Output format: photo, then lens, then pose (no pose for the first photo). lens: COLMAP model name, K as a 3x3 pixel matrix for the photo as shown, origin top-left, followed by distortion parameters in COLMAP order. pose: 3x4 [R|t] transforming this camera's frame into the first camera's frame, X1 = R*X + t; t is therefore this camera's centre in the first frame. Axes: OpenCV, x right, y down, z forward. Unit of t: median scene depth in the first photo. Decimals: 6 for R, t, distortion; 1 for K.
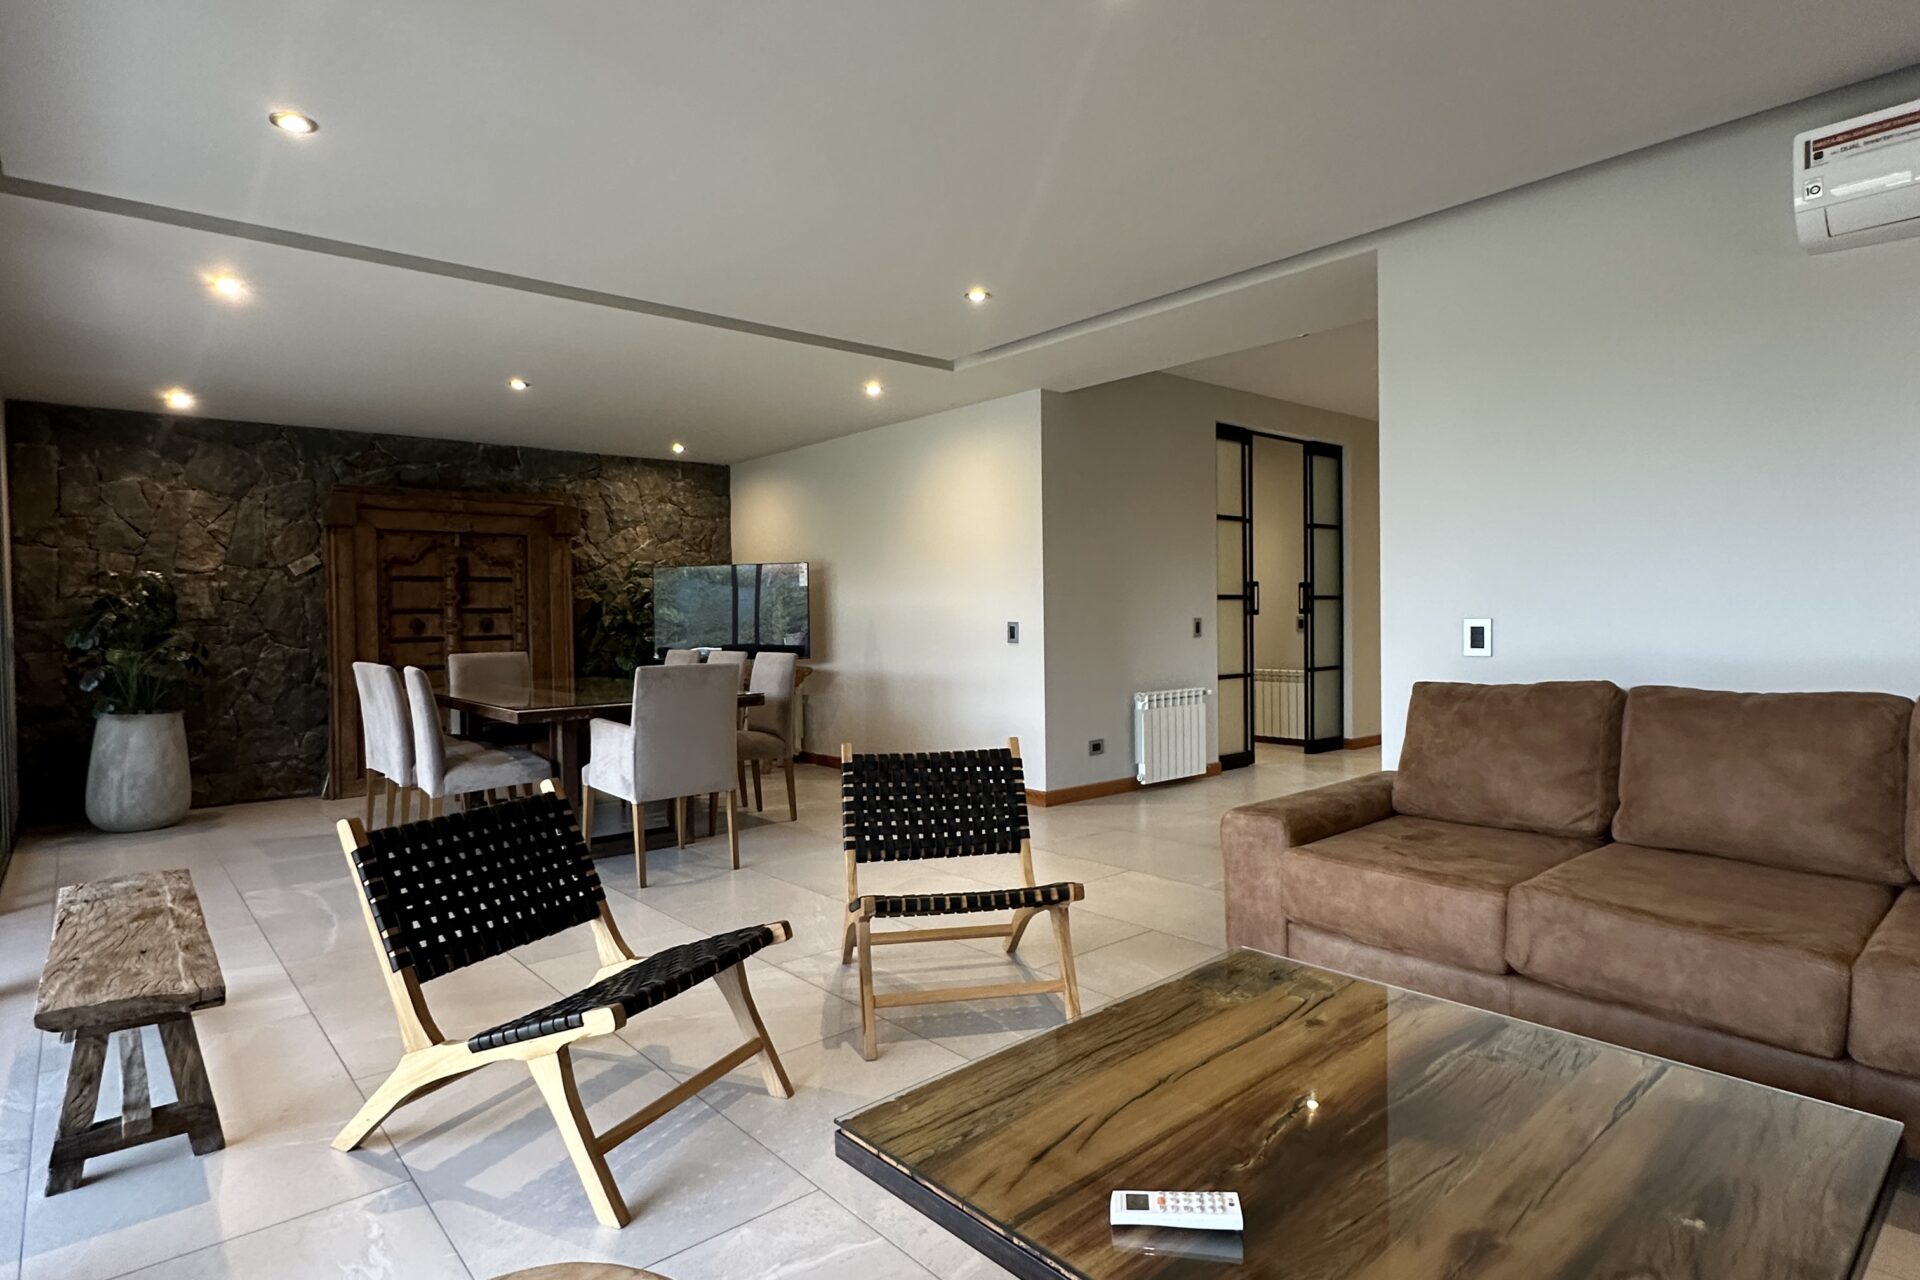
lens RADIAL K [[1011.1, 0, 951.9], [0, 1011.1, 634.9], [0, 0, 1]] dist [-0.002743, 0.001580]
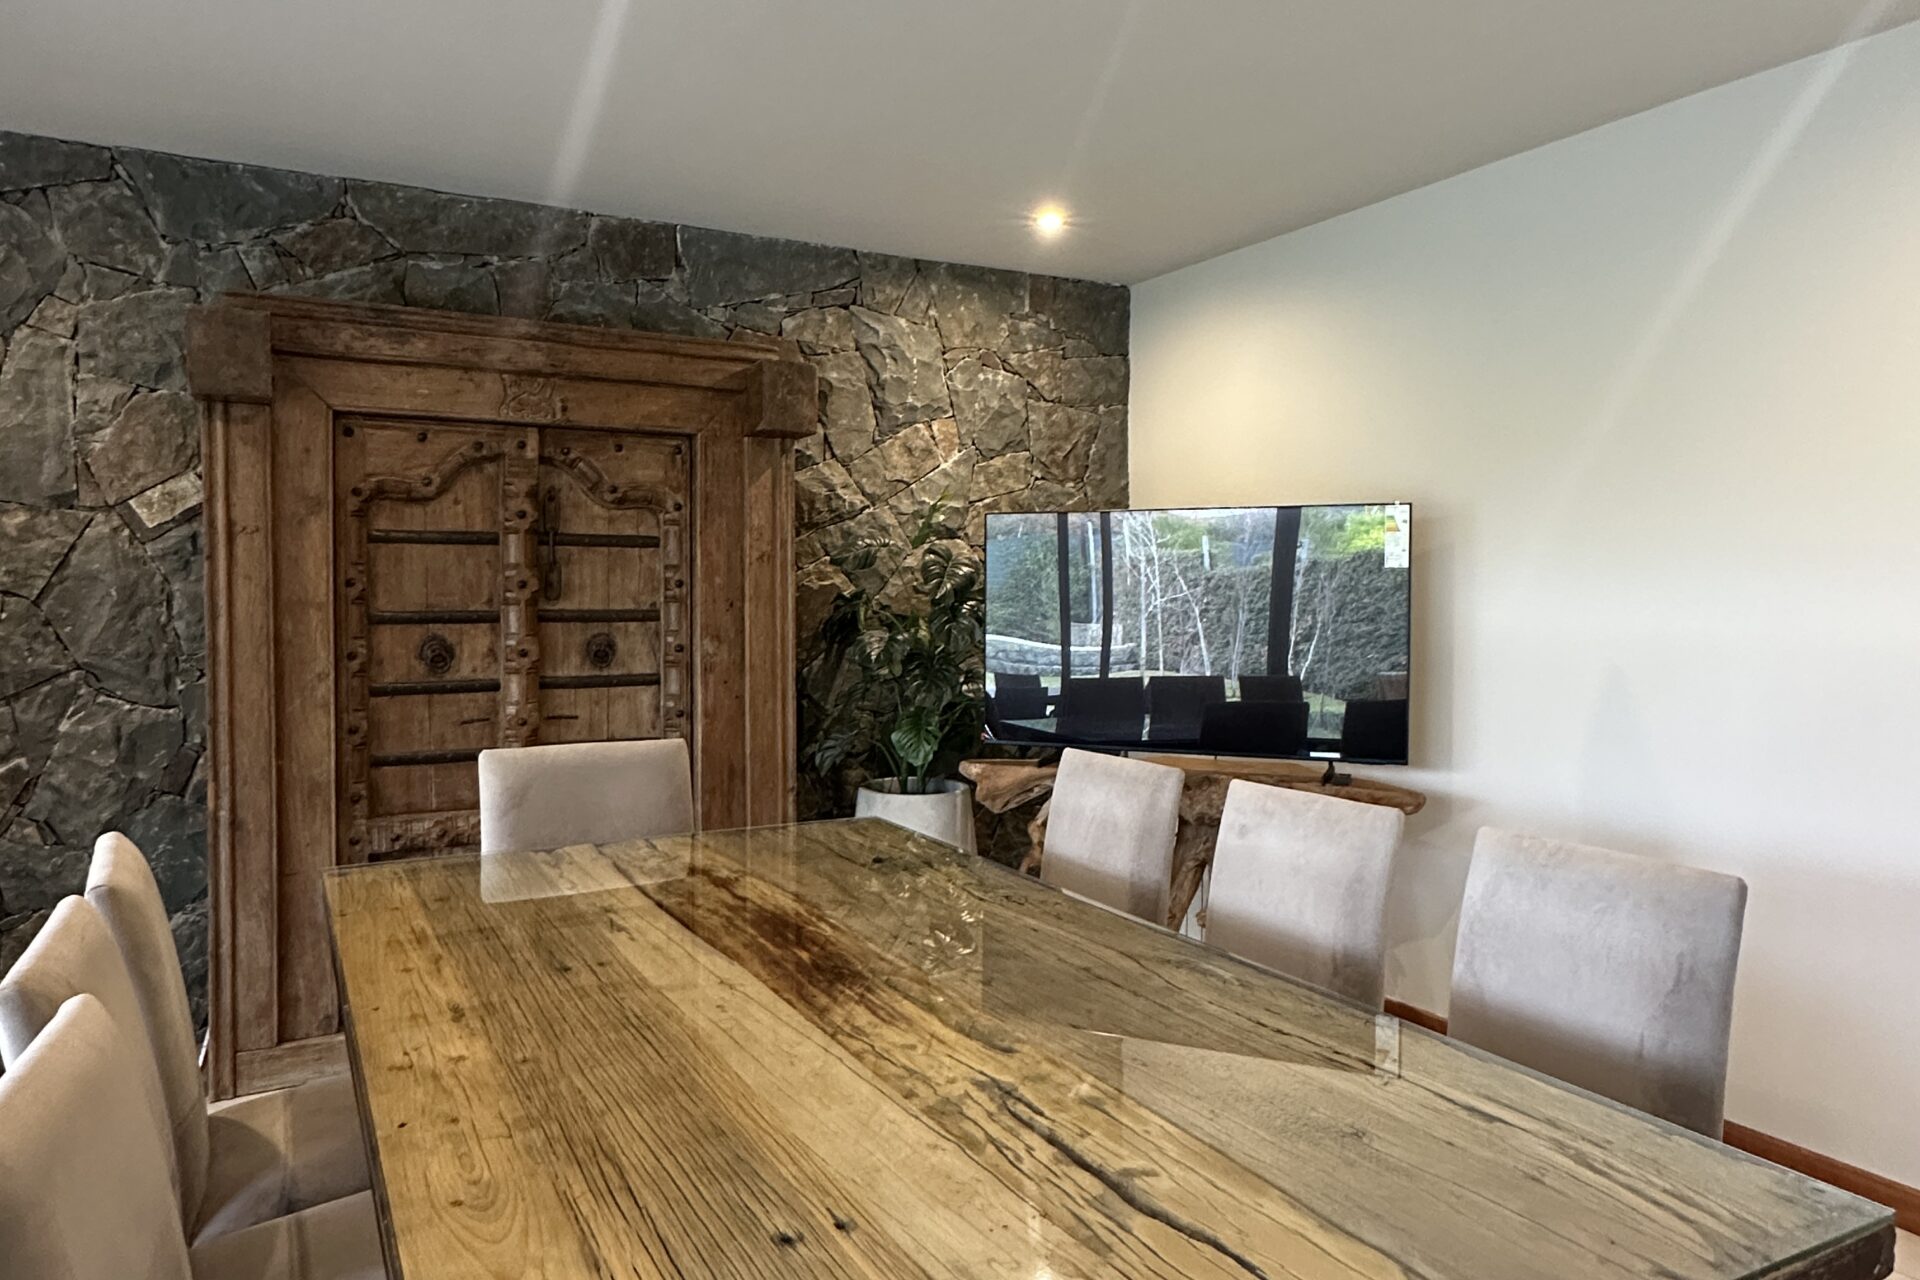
lens RADIAL K [[1282.4, 0, 956.7], [0, 1282.4, 642.4], [0, 0, 1]] dist [-0.004236, 0.001305]
pose [[0.978745, 0.025853, -0.203444, -0.217378], [-0.020672, 0.999407, 0.027546, -0.031756], [0.204035, -0.022755, 0.978699, 0.533412]]
